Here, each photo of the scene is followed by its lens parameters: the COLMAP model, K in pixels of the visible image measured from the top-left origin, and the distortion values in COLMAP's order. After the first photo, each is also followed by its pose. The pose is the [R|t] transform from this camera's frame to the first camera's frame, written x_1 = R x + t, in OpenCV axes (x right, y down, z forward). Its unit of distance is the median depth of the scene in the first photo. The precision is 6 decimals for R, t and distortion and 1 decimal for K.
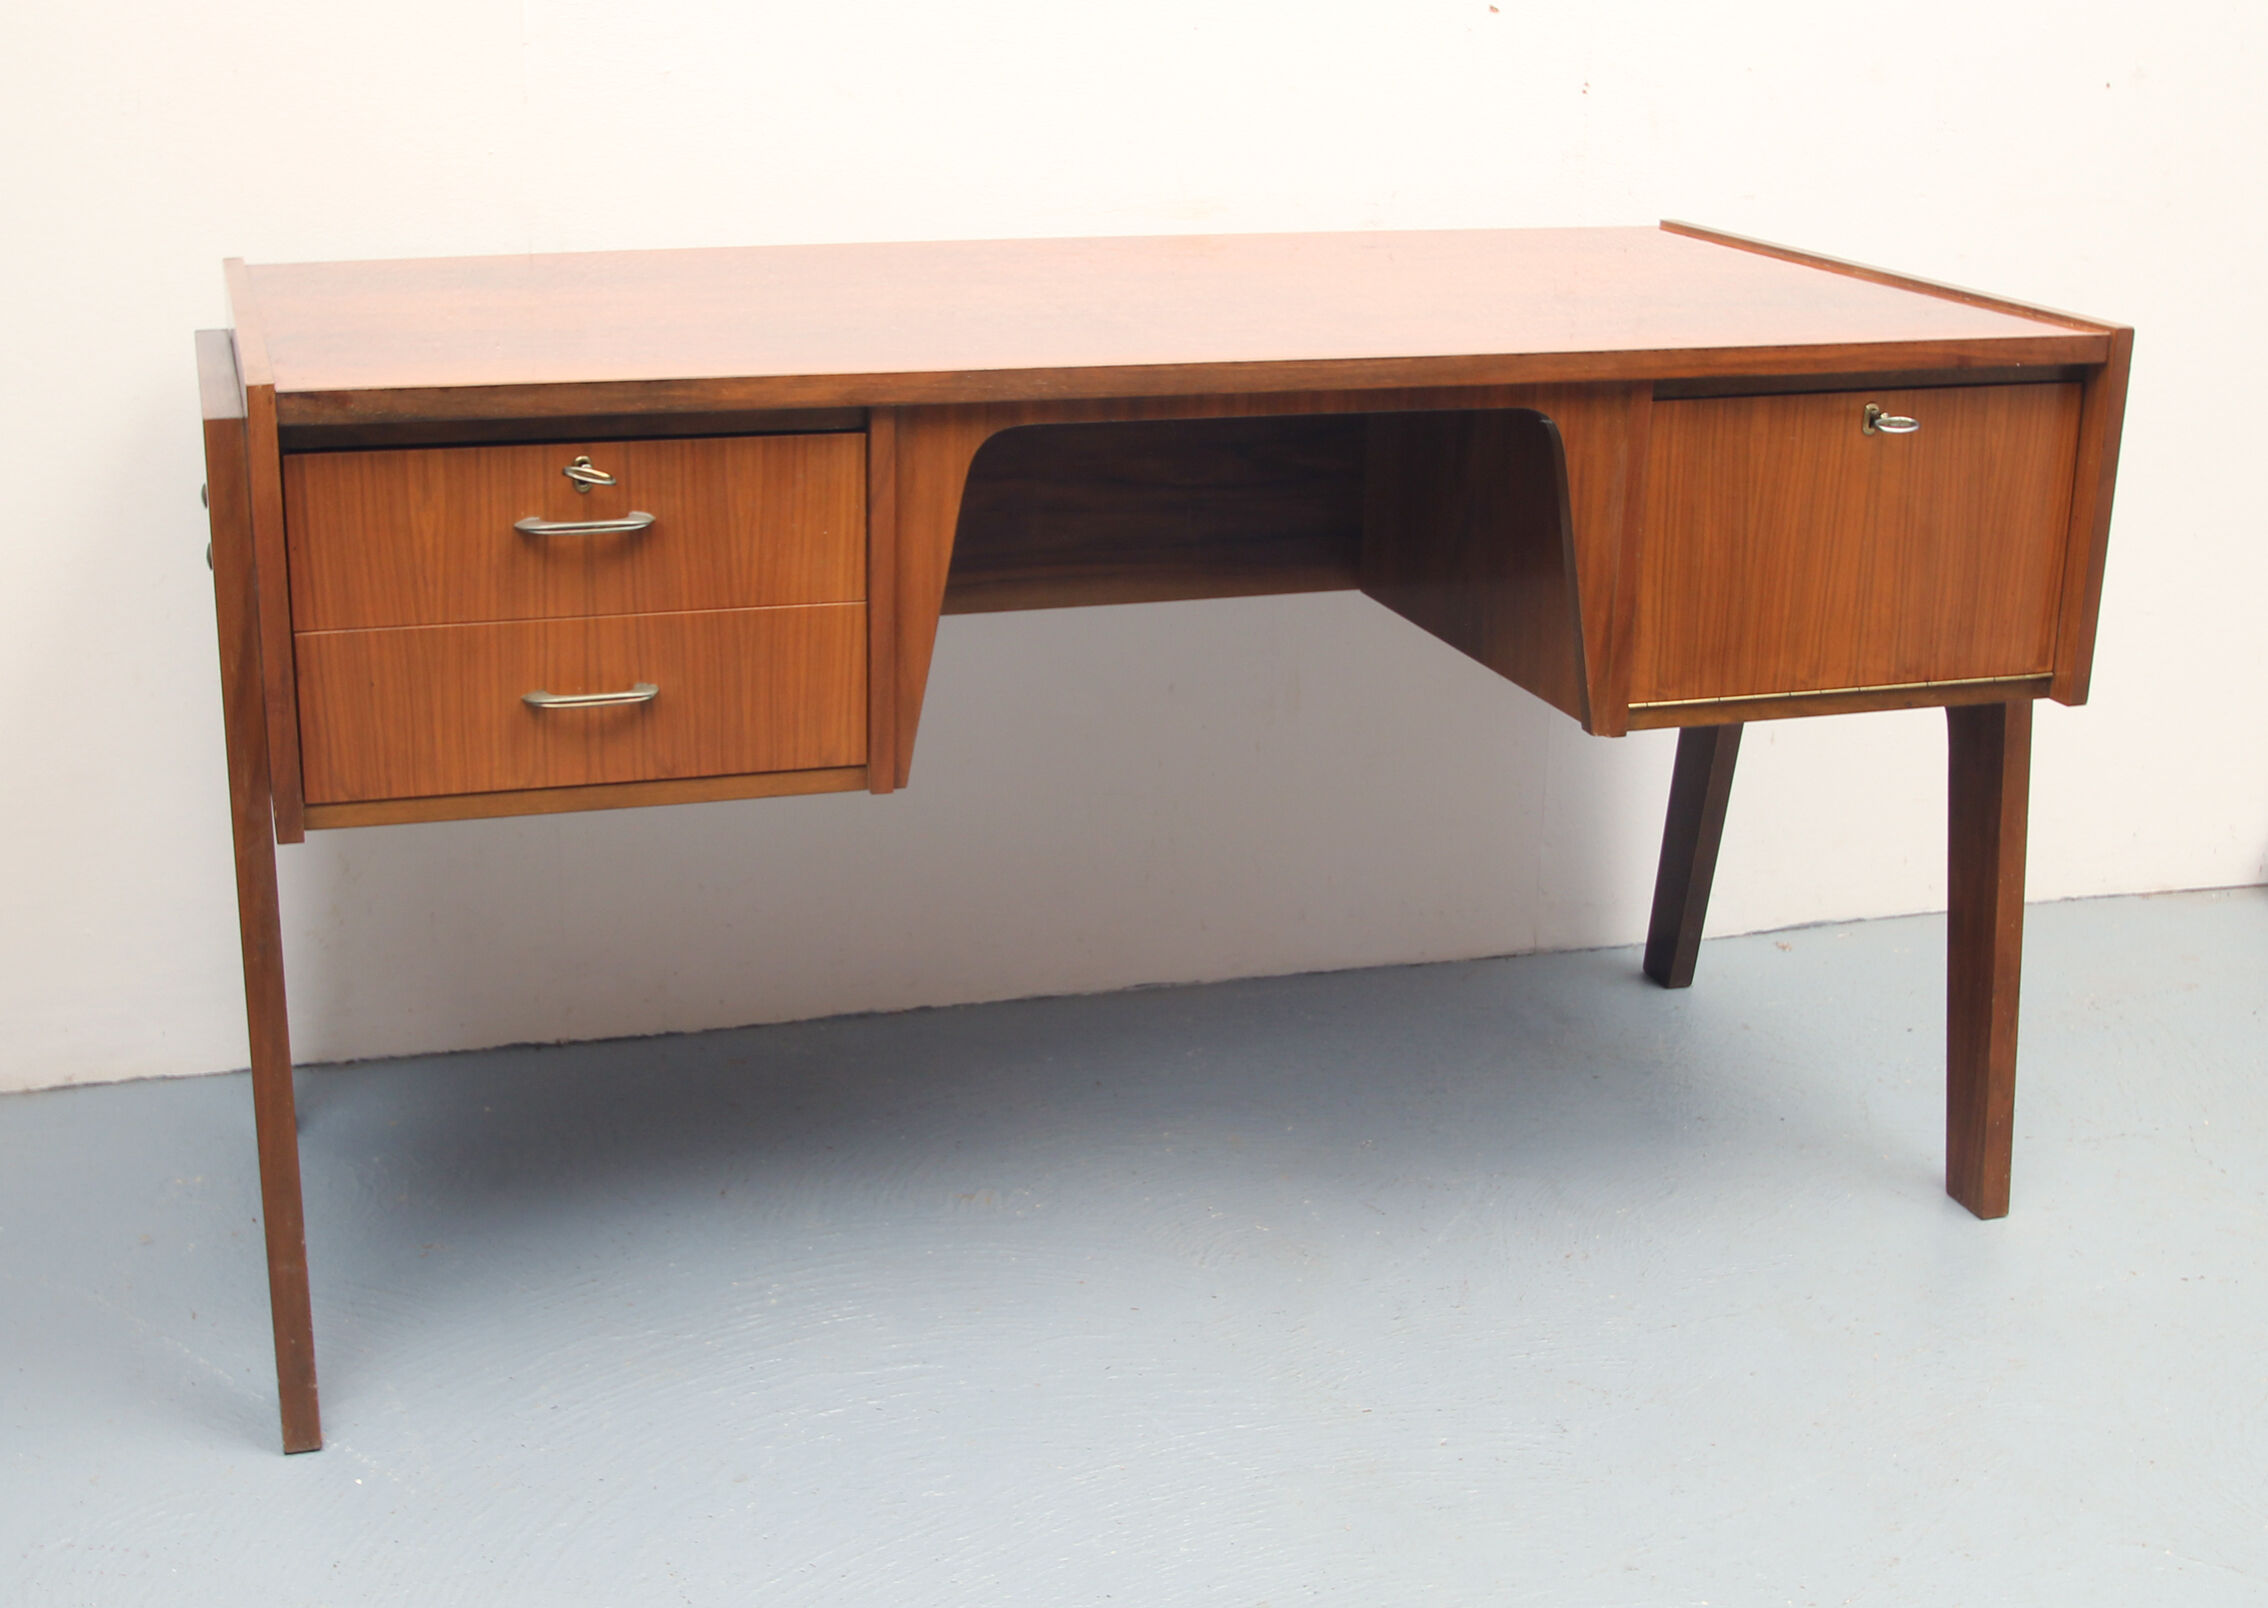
lens RADIAL K [[2825.2, 0, 1022.9], [0, 2825.2, 789.6], [0, 0, 1]] dist [-0.061844, 0.000000]
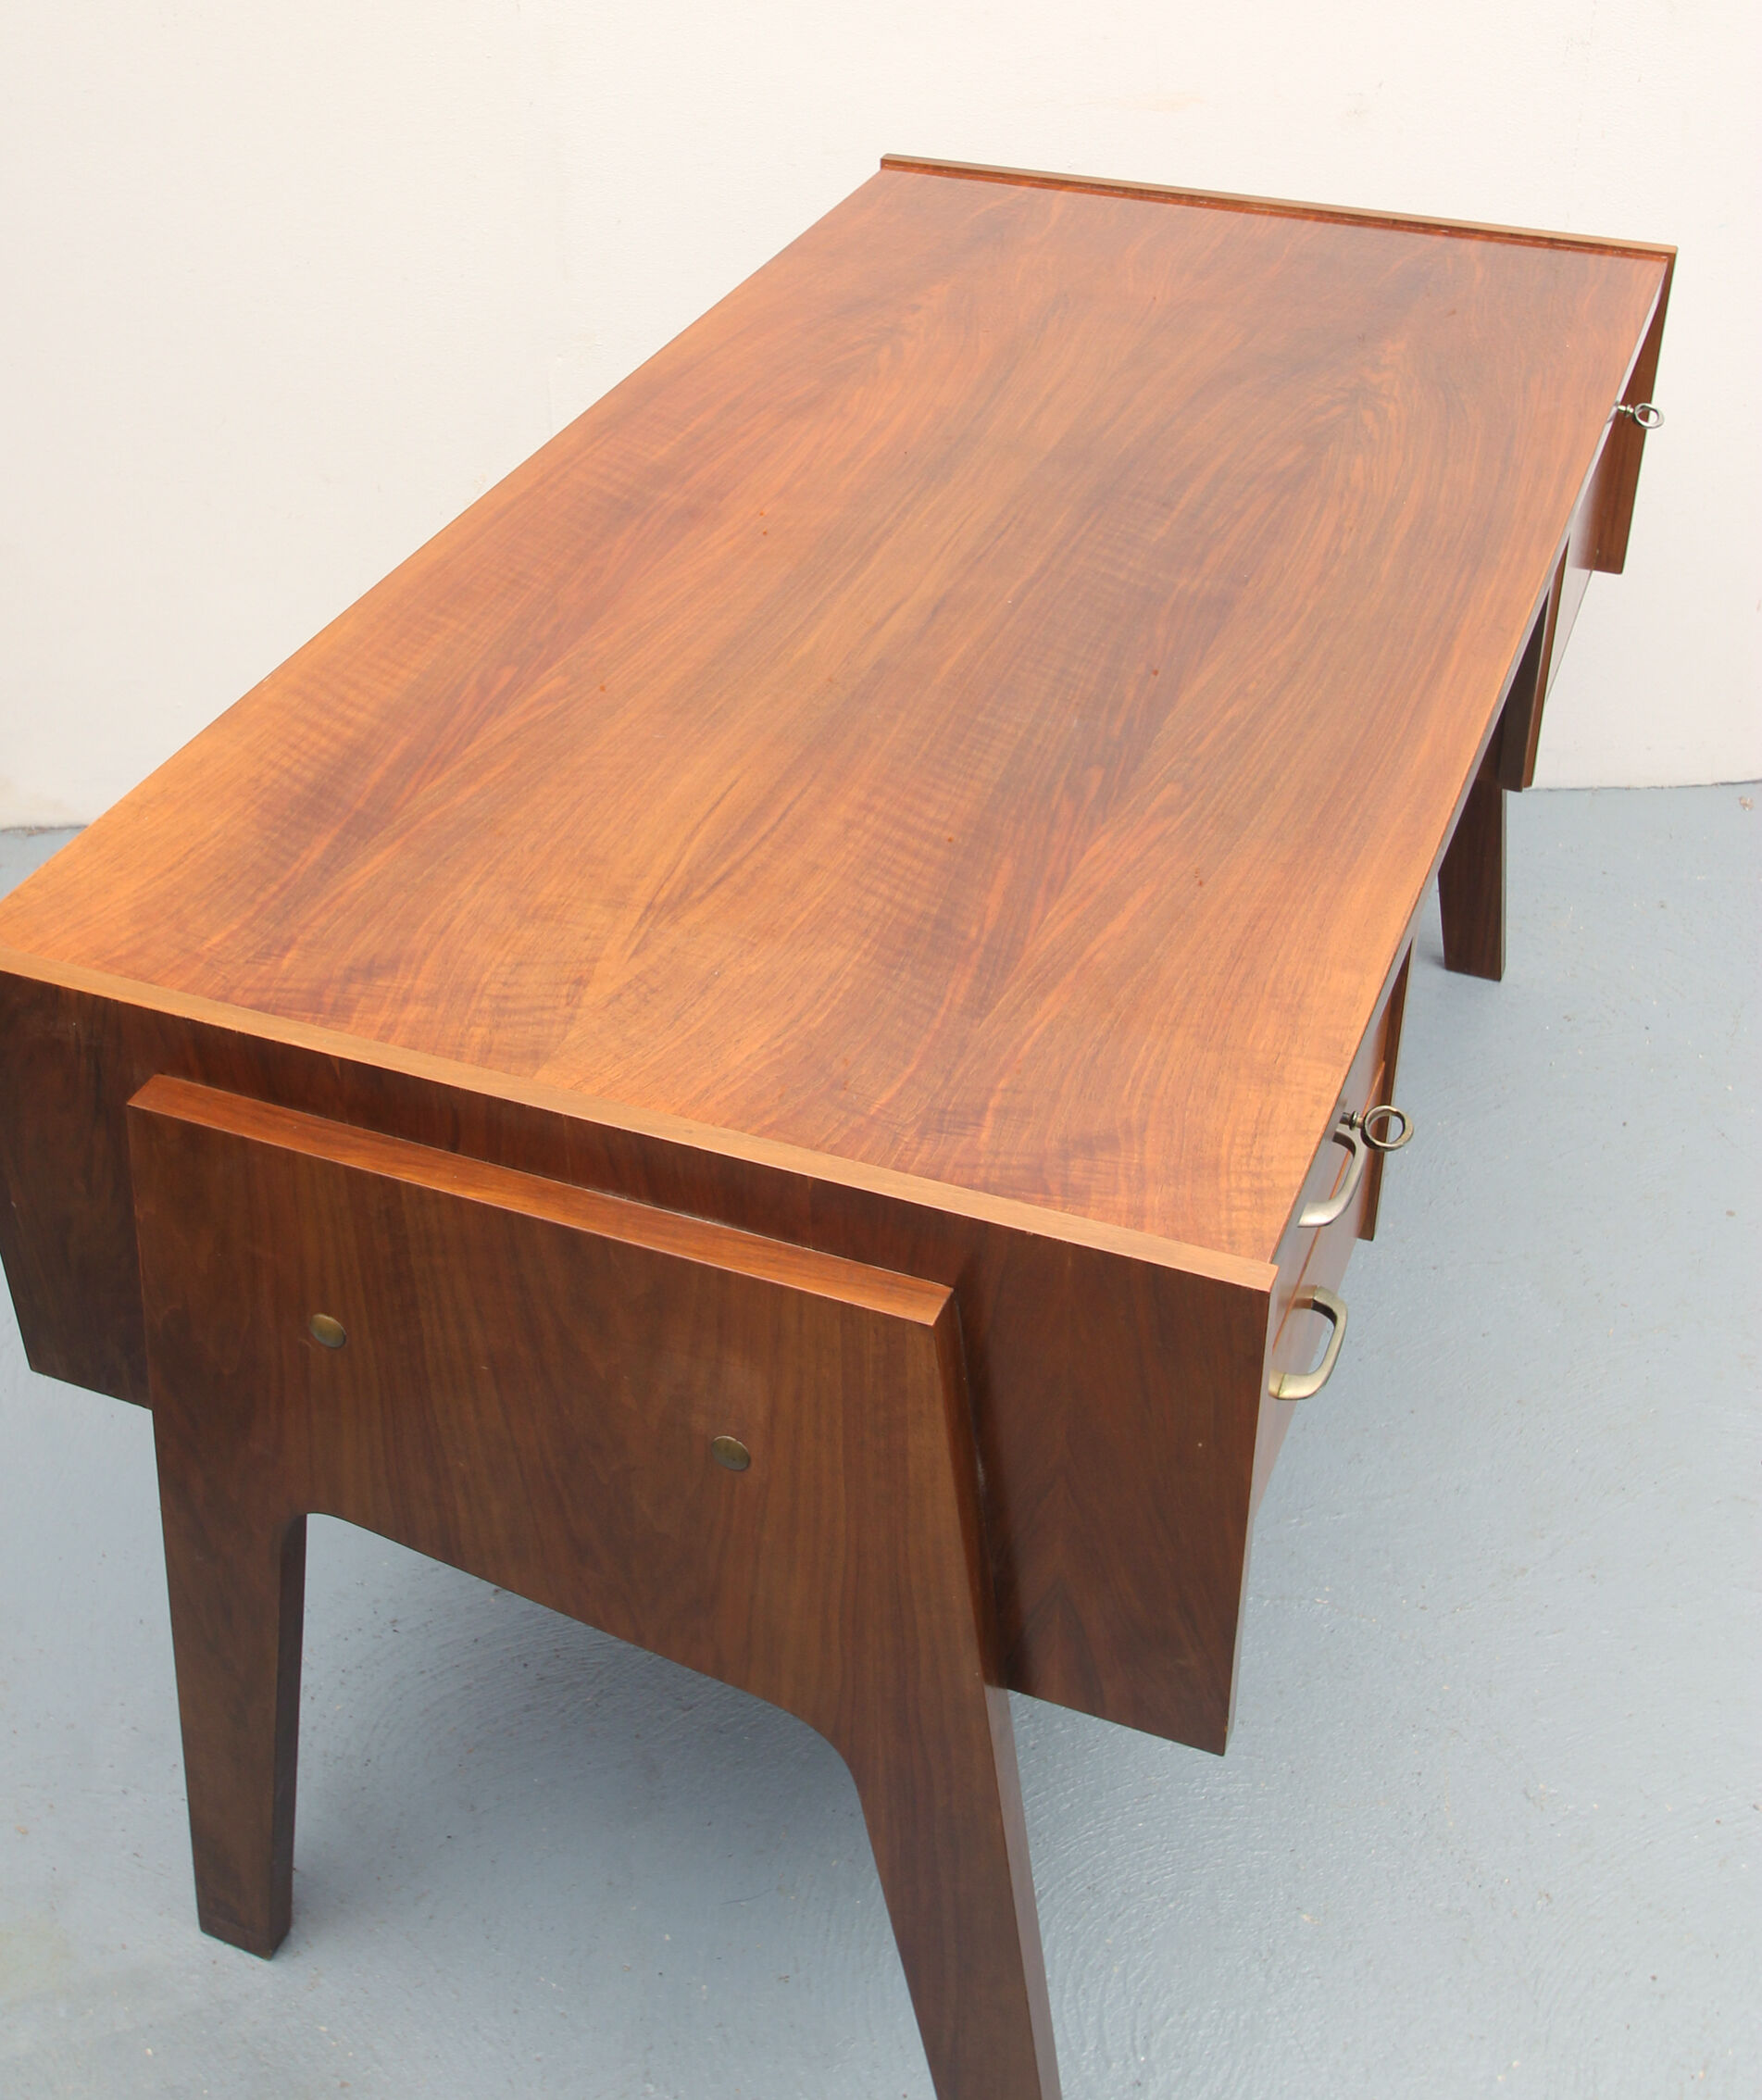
lens RADIAL K [[2598.4, 0, 750.3], [0, 2598.4, 835.5], [0, 0, 1]] dist [-0.056119, 0.000000]
pose [[0.643799, -0.434293, 0.630010, -0.603938], [0.265352, 0.898953, 0.348527, -0.424801], [-0.717712, -0.057207, 0.693986, 0.567608]]
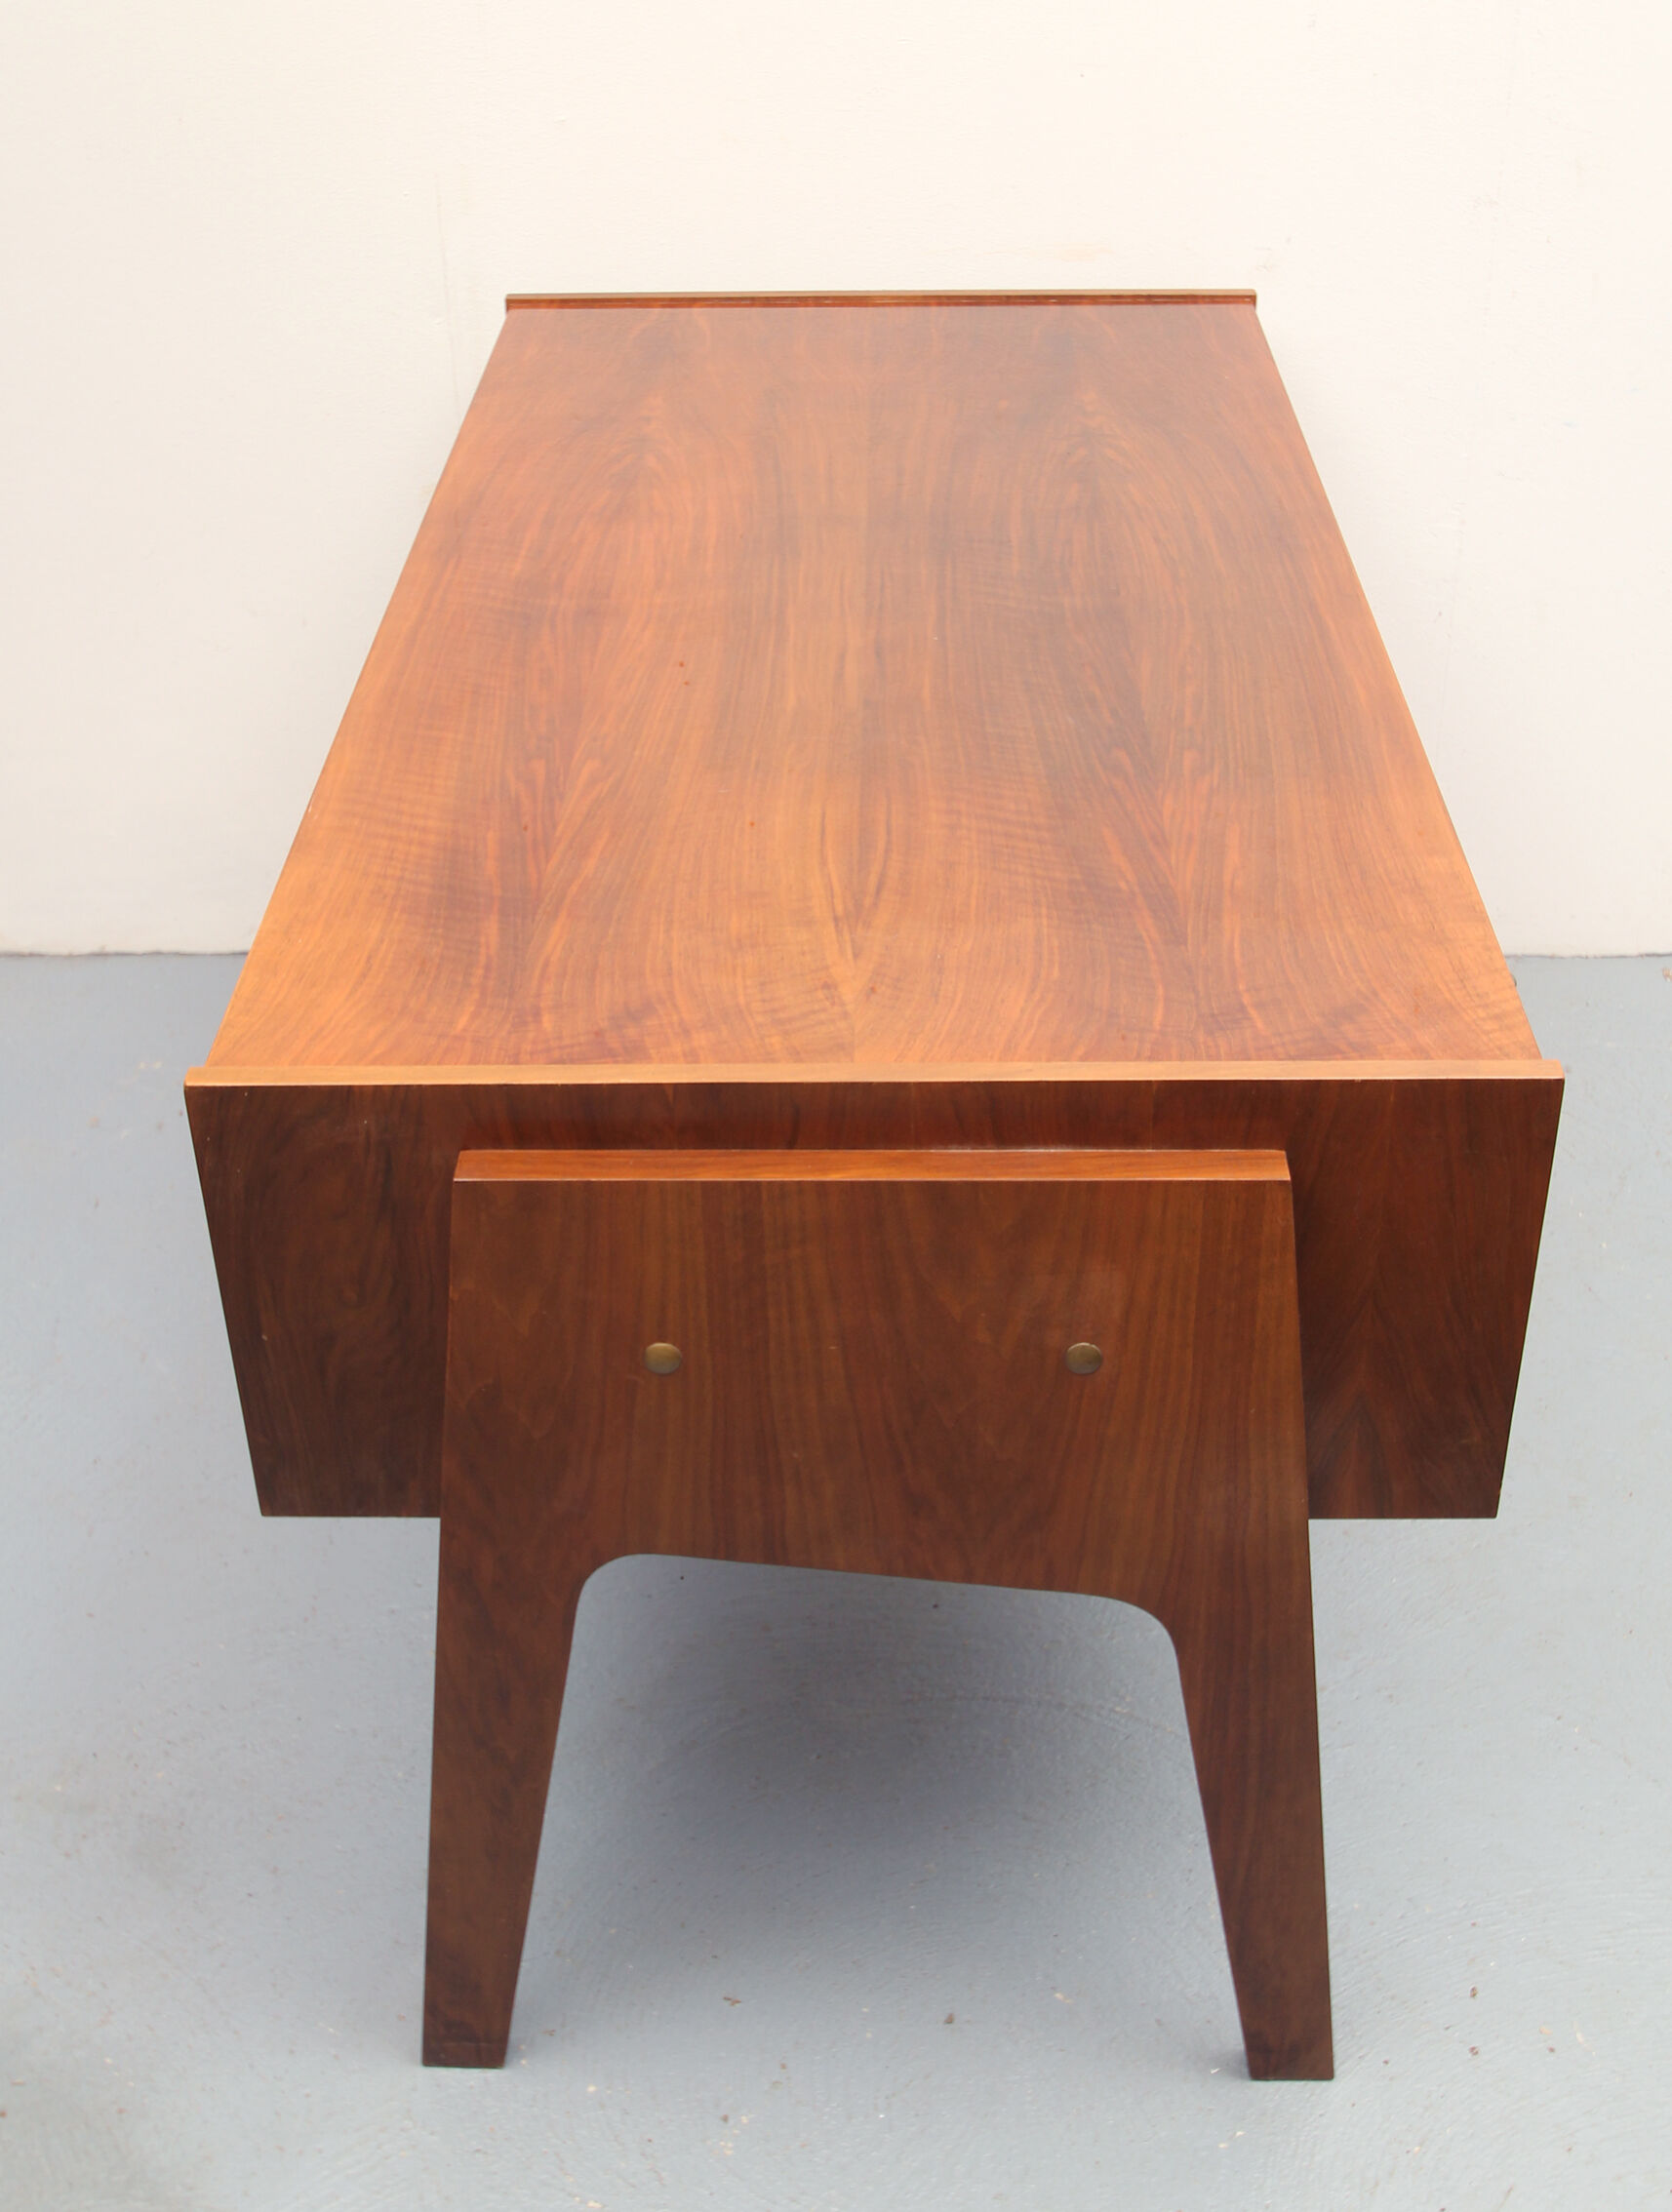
lens RADIAL K [[2693.4, 0, 806.0], [0, 2693.4, 1069.2], [0, 0, 1]] dist [-0.086757, 0.000000]
pose [[0.304817, -0.528180, 0.792535, -0.830210], [0.304519, 0.842503, 0.444360, -0.484388], [-0.902416, 0.105894, 0.417650, 0.748066]]
